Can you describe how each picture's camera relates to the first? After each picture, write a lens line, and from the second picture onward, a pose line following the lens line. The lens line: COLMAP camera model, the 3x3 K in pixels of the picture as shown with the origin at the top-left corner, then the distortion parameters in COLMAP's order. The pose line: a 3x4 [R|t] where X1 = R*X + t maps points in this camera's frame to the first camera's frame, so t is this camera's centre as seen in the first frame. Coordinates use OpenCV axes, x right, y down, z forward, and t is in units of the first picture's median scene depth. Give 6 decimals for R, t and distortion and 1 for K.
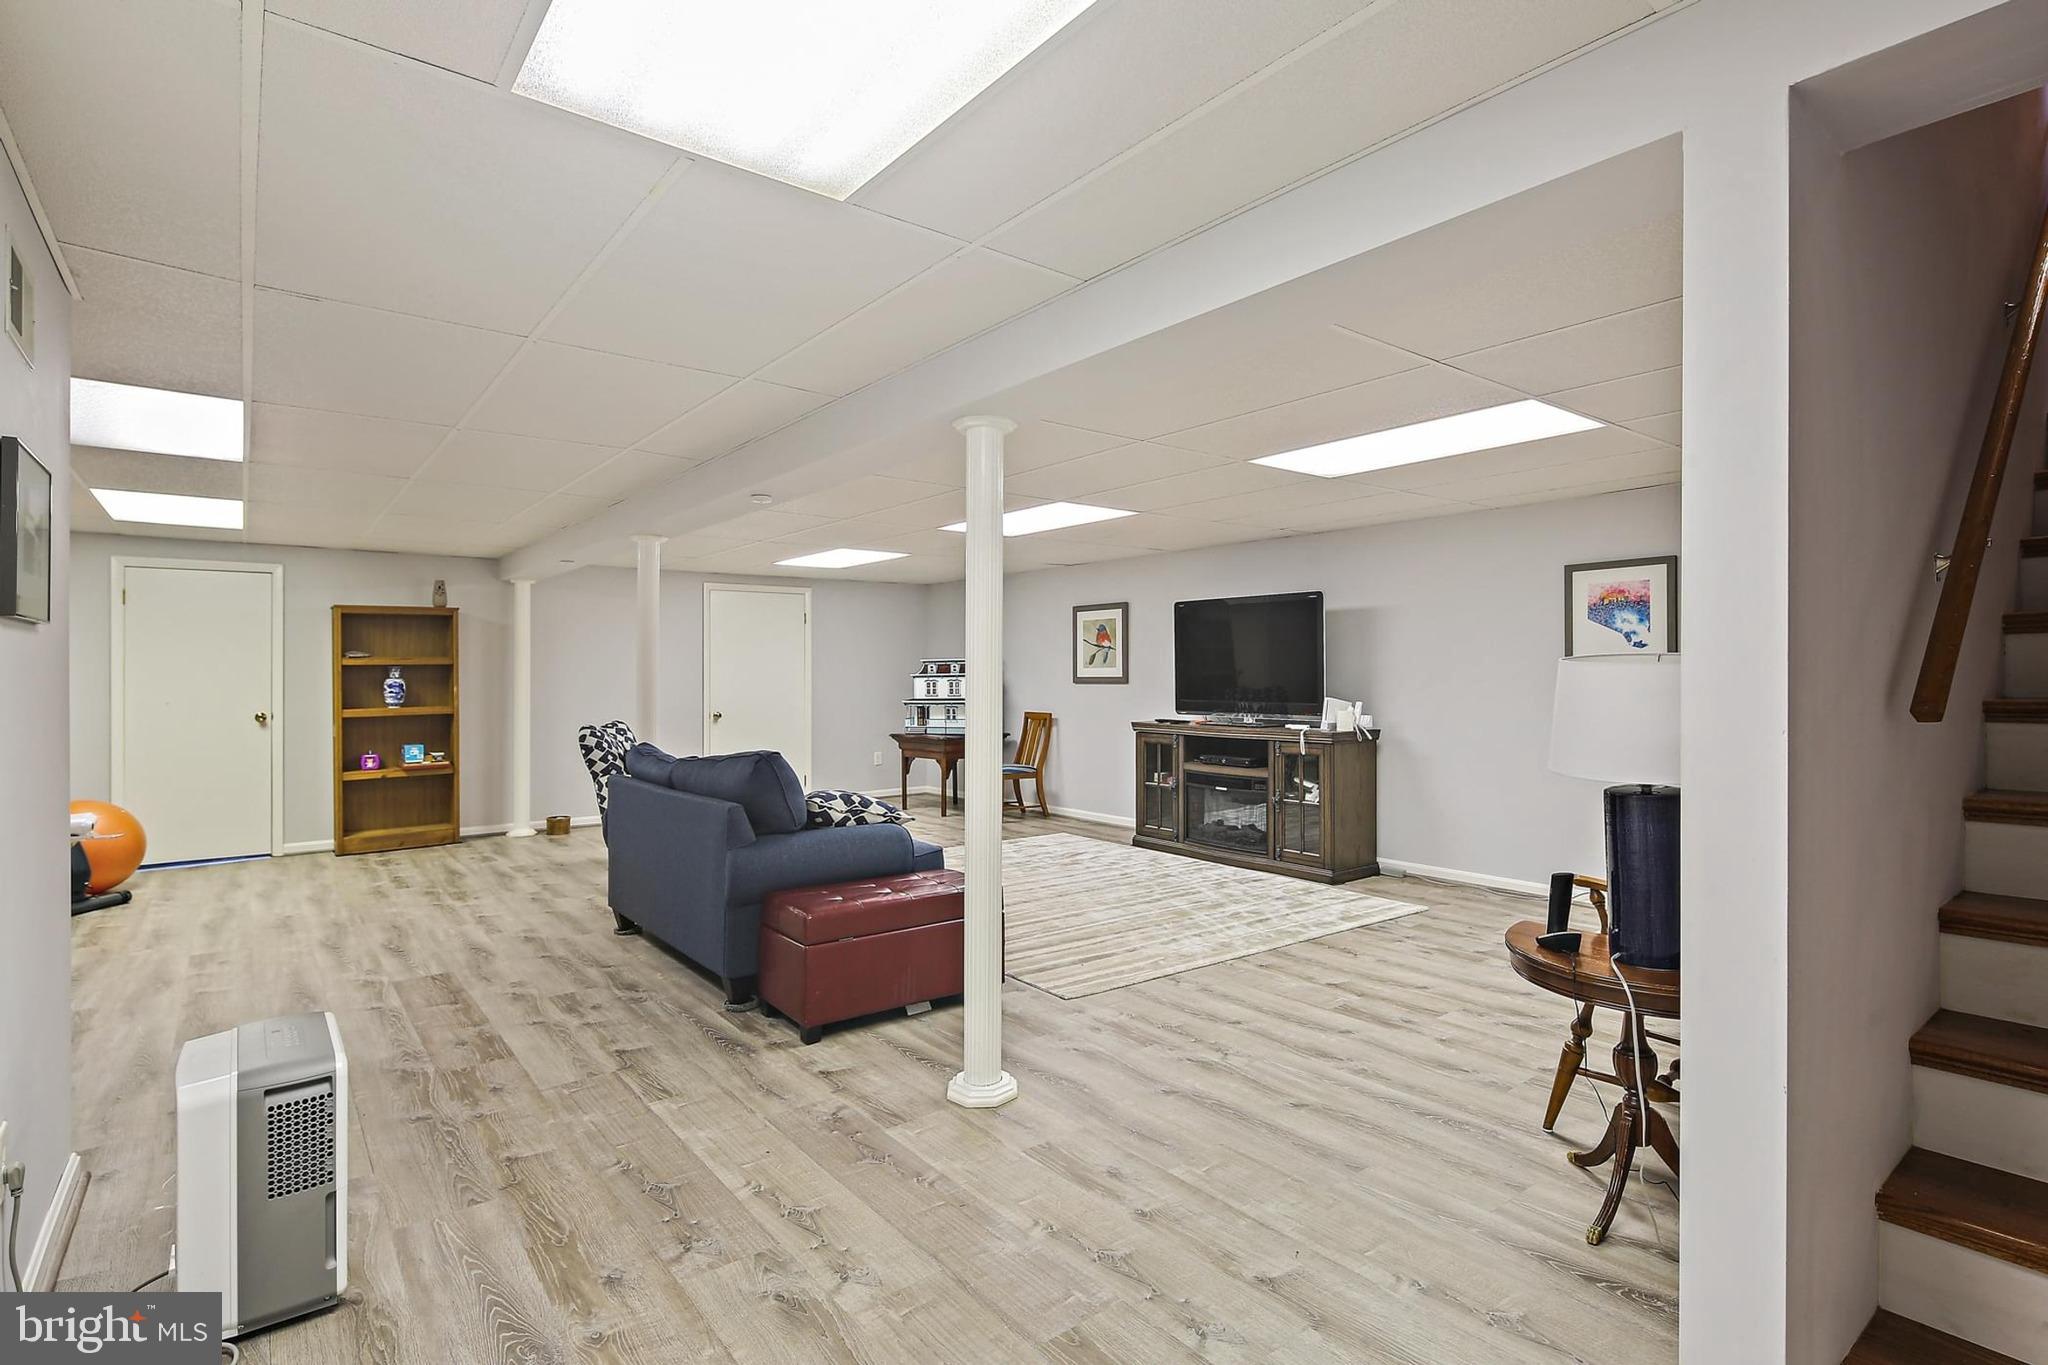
lens RADIAL K [[995.5, 0, 1029.0], [0, 995.5, 679.0], [0, 0, 1]] dist [-0.000104, -0.001328]
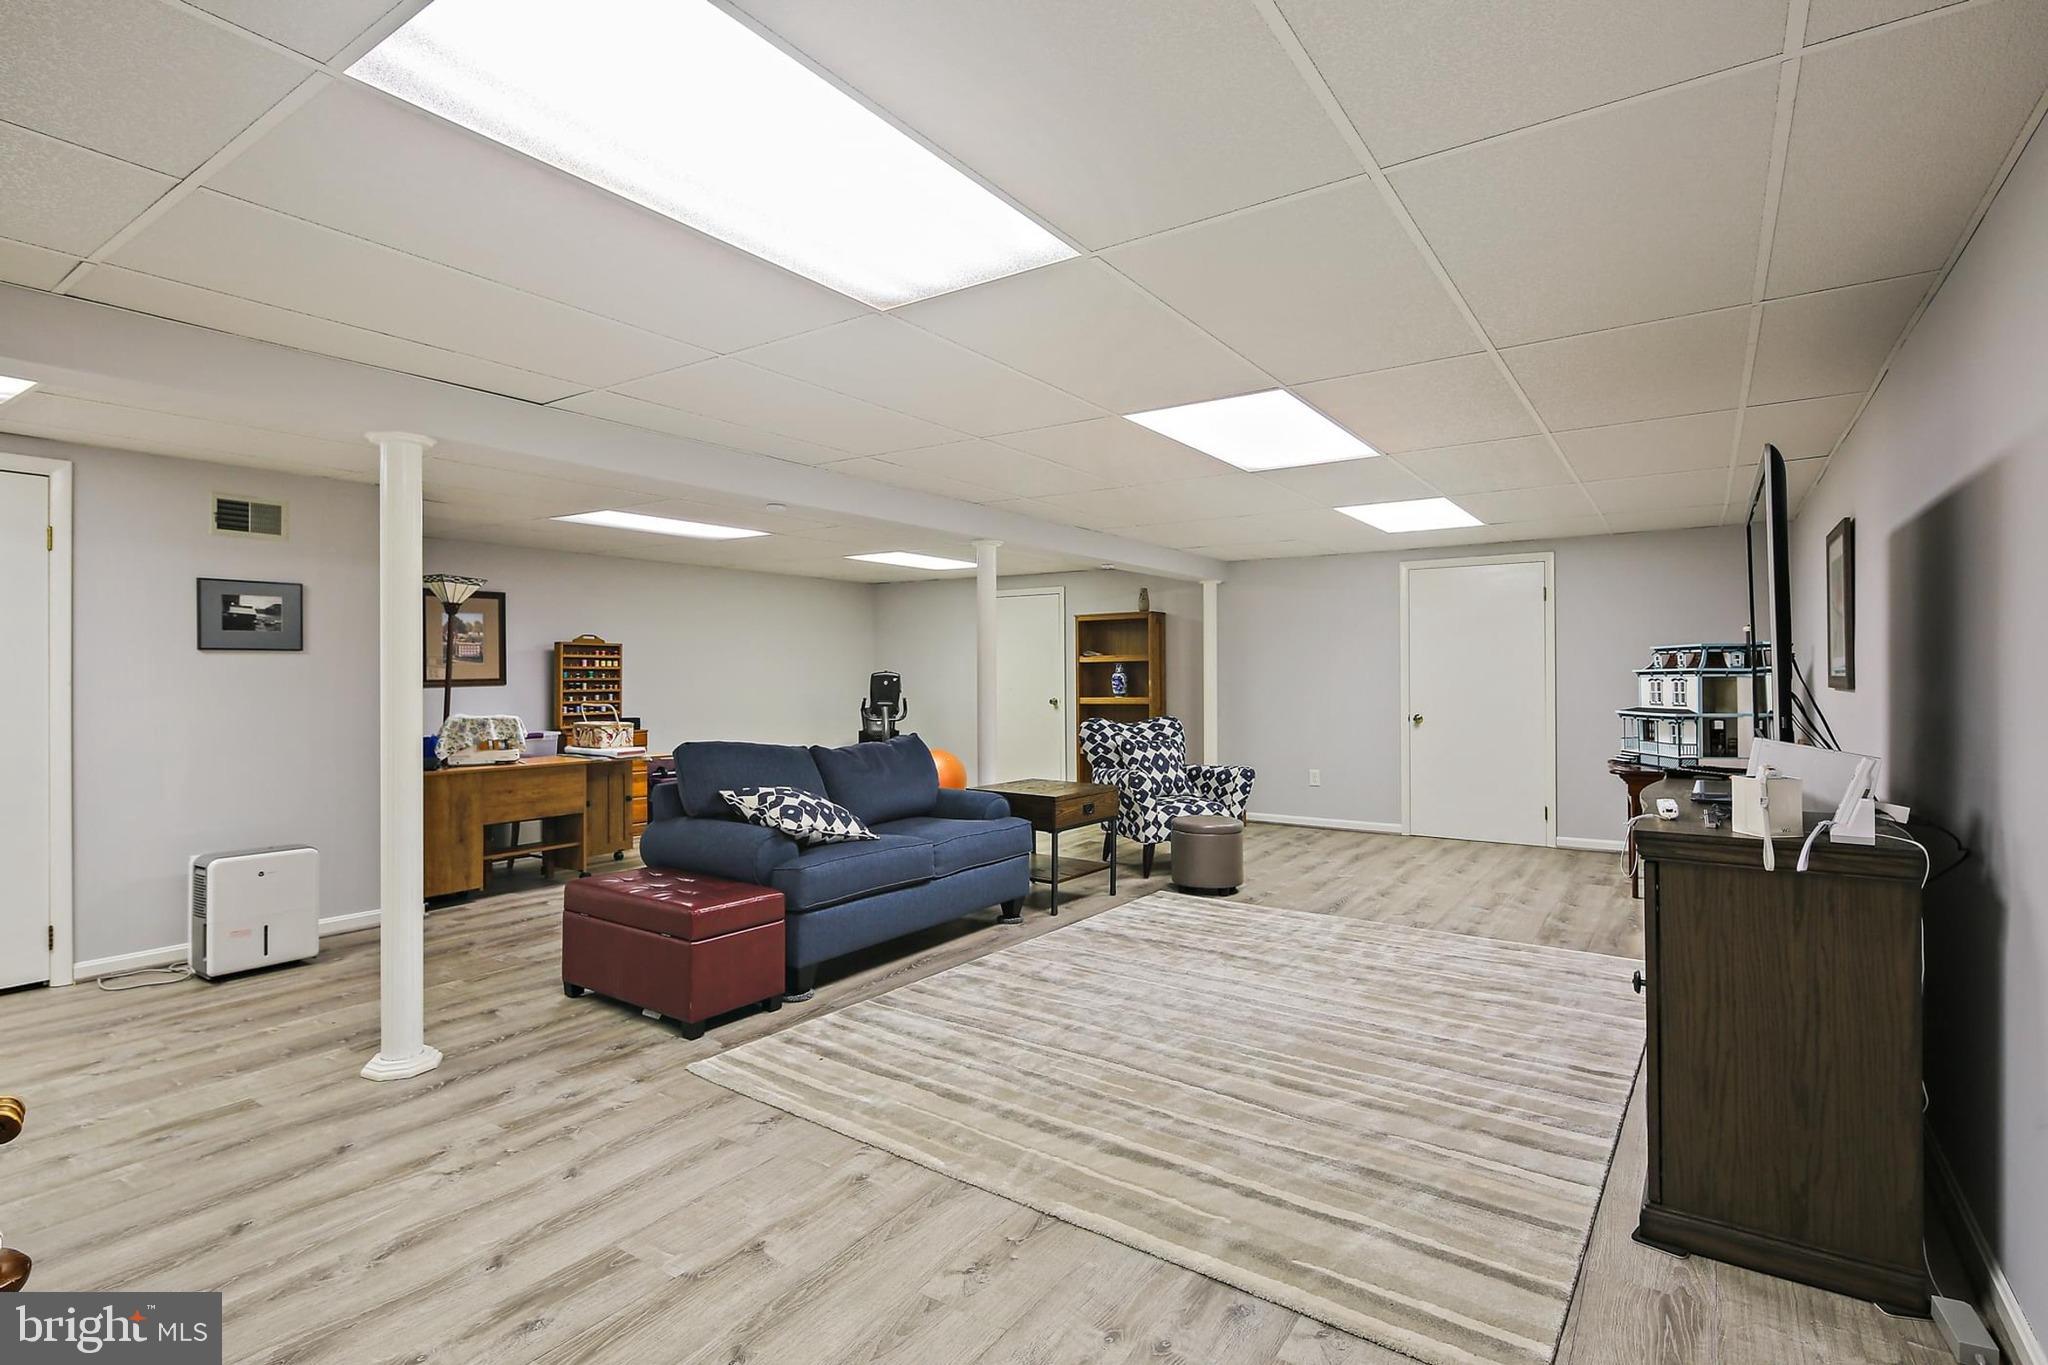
lens RADIAL K [[995.5, 0, 1027.5], [0, 995.5, 666.8], [0, 0, 1]] dist [-0.000104, -0.001328]
pose [[0.298898, -0.001475, -0.954284, 0.871502], [-0.002805, 0.999993, -0.002425, -0.008815], [0.954281, 0.003402, 0.298892, 0.983255]]
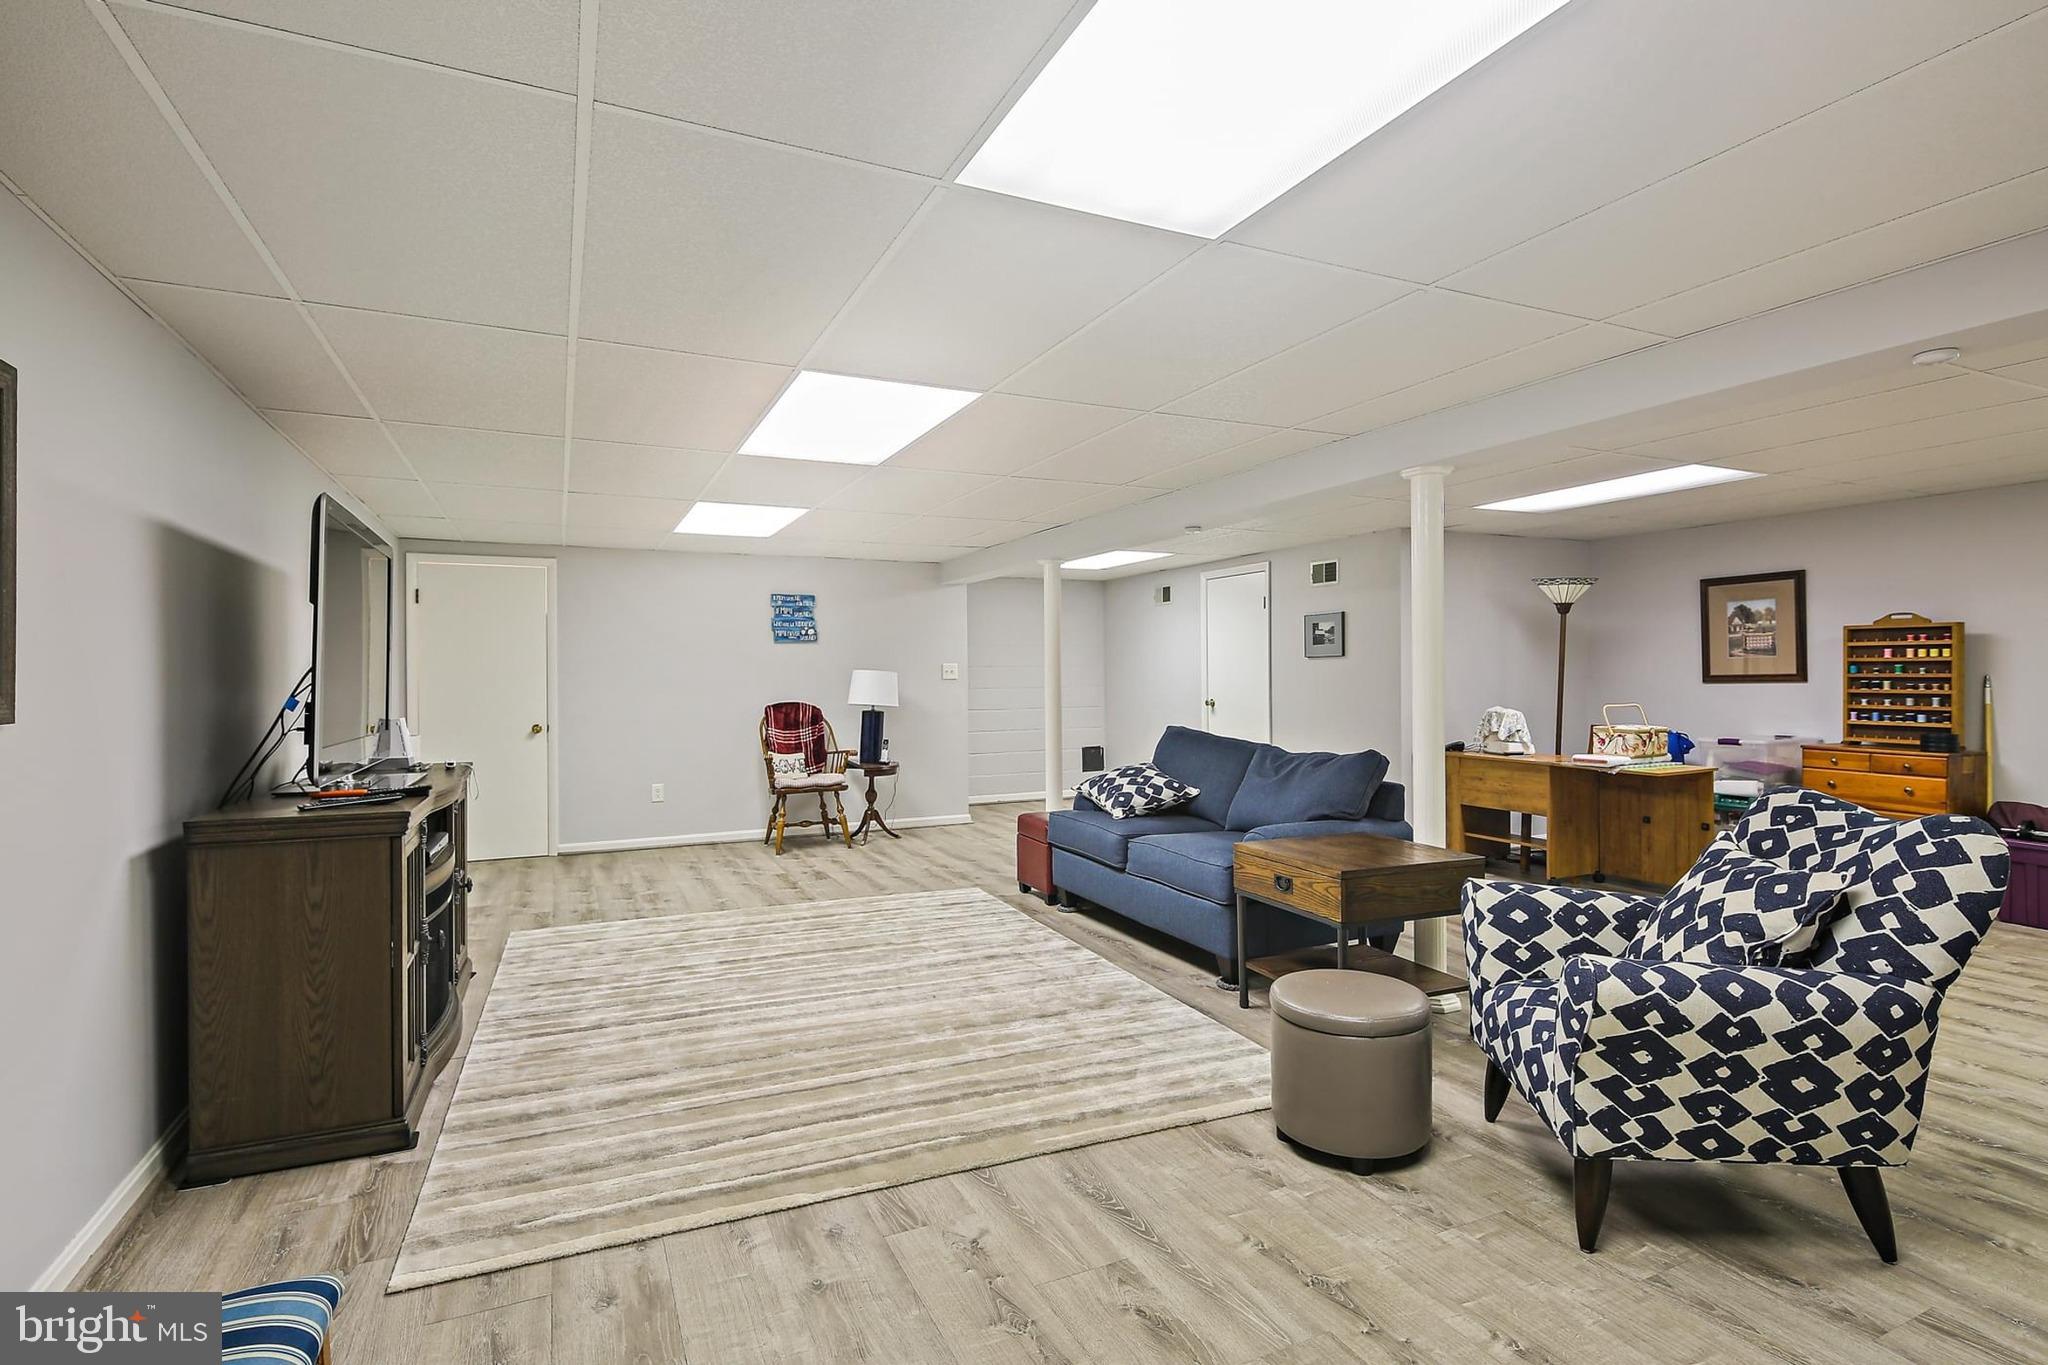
lens RADIAL K [[995.5, 0, 1020.4], [0, 995.5, 678.9], [0, 0, 1]] dist [-0.000104, -0.001328]
pose [[-0.972137, 0.011293, 0.234141, 0.391321], [0.013495, 0.999878, 0.007805, -0.009096], [-0.234025, 0.010748, -0.972171, 1.516613]]
